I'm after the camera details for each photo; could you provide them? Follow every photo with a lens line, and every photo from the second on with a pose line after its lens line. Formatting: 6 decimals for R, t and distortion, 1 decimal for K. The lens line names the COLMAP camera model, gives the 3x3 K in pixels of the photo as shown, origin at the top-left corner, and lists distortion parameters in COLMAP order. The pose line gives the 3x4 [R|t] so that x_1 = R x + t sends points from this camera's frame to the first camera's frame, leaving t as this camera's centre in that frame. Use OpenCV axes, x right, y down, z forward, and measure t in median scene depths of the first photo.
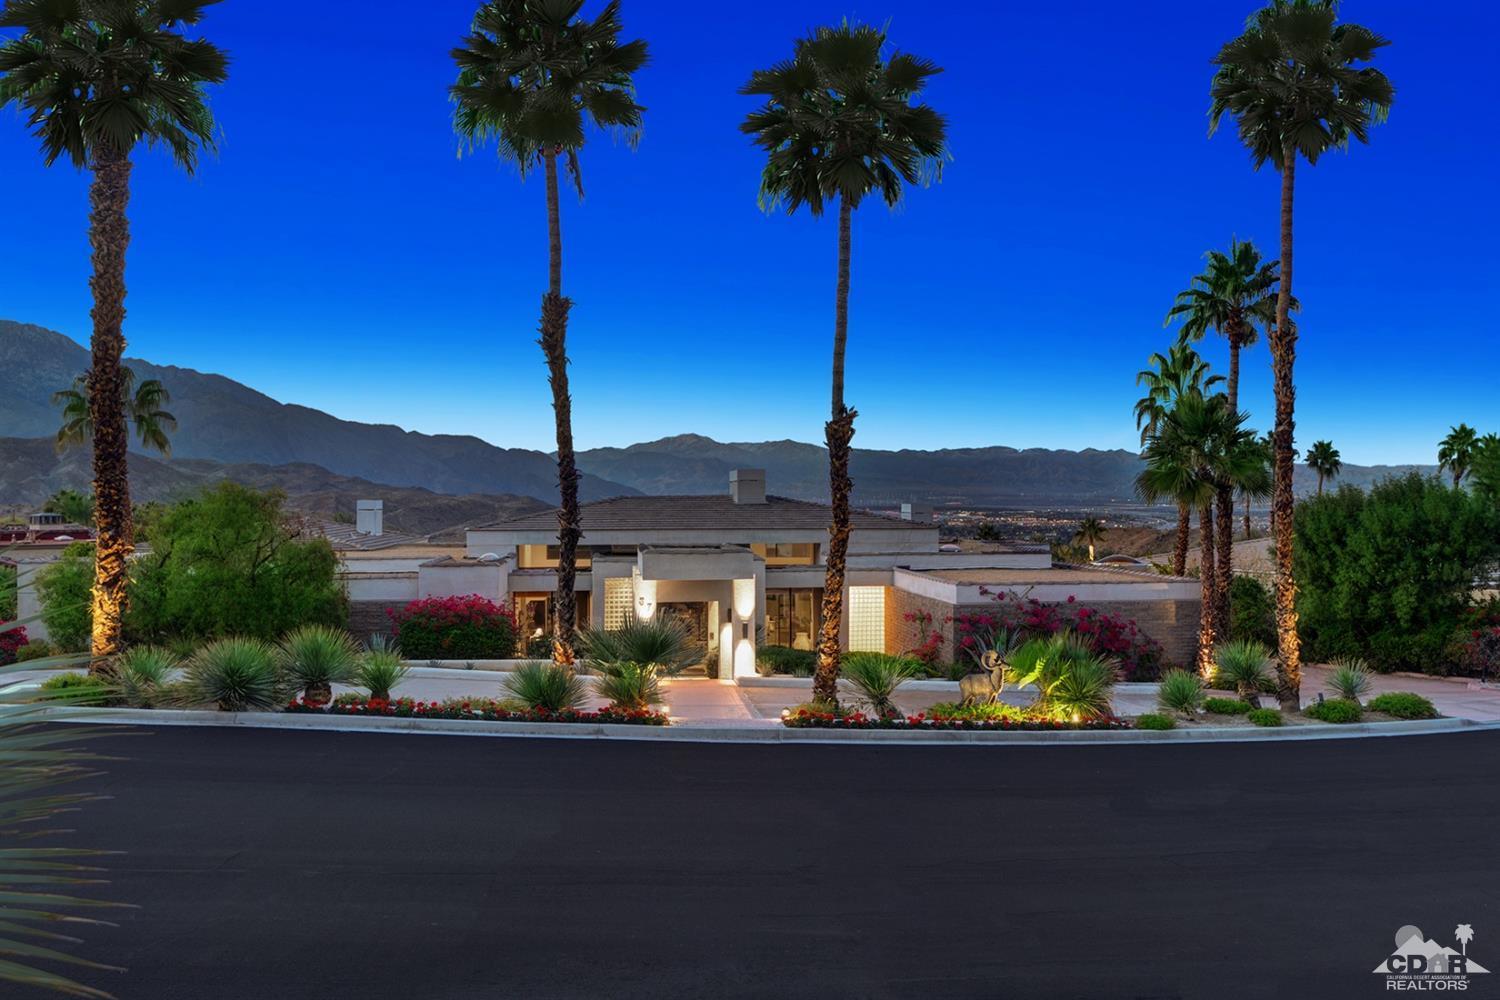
lens RADIAL K [[1133.4, 0, 754.2], [0, 1133.4, 498.7], [0, 0, 1]] dist [0.016938, -0.000630]
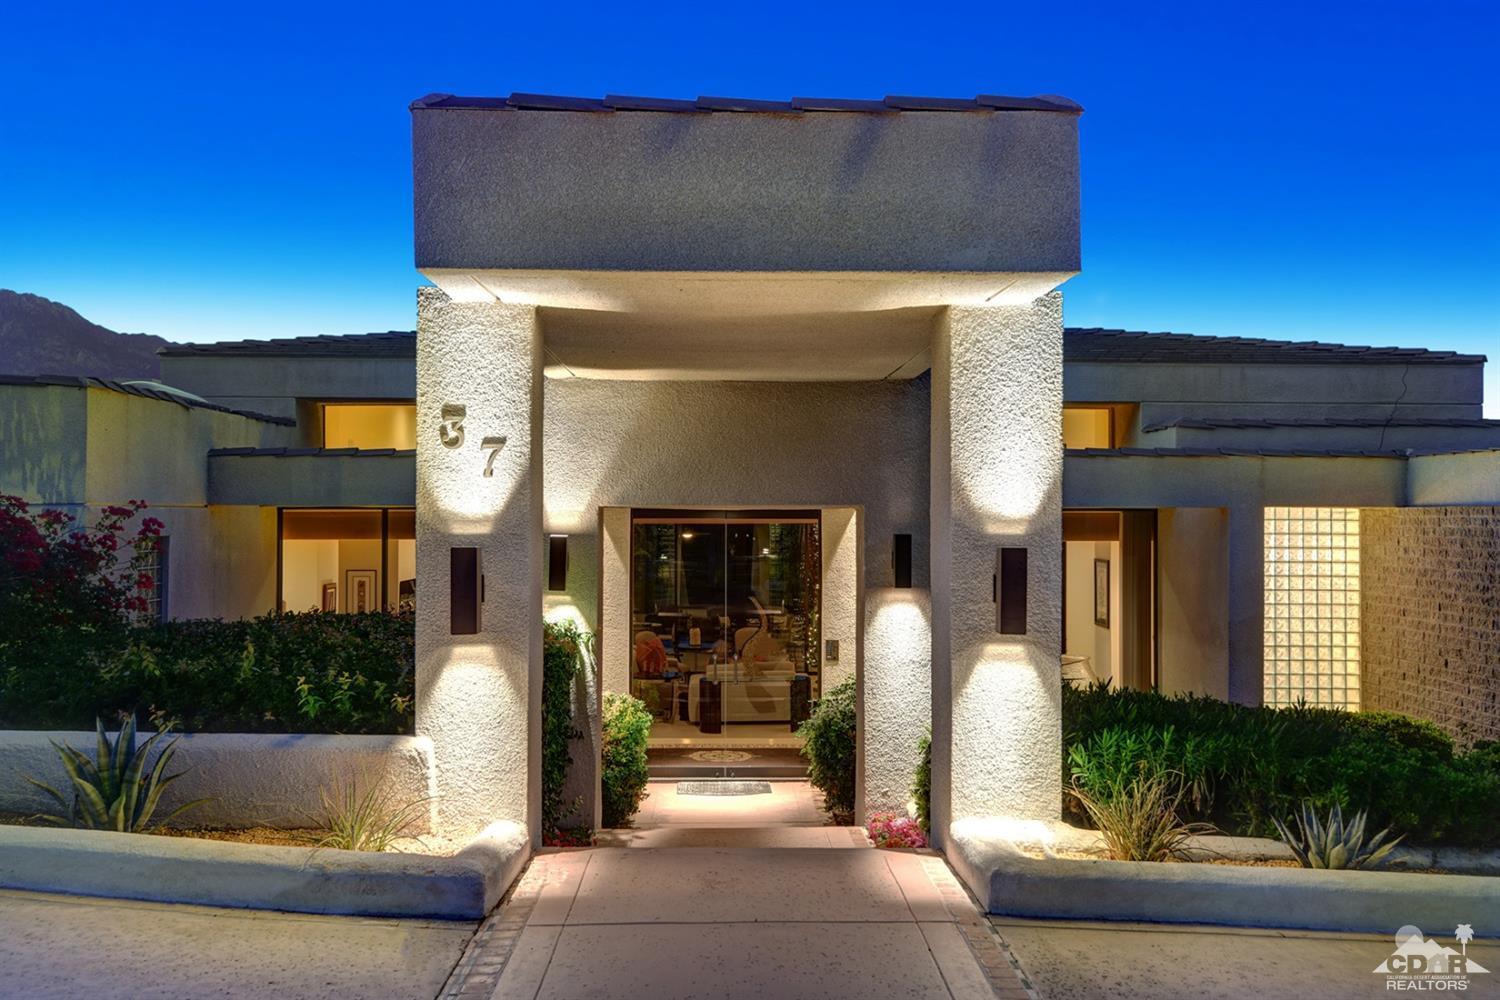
lens RADIAL K [[1488.4, 0, 748.3], [0, 1488.4, 500.2], [0, 0, 1]] dist [-0.001569, 0.000000]
pose [[0.995223, 0.006970, -0.097374, -0.026559], [-0.006673, 0.999972, 0.003369, 0.098874], [0.097395, -0.002703, 0.995242, 0.741724]]
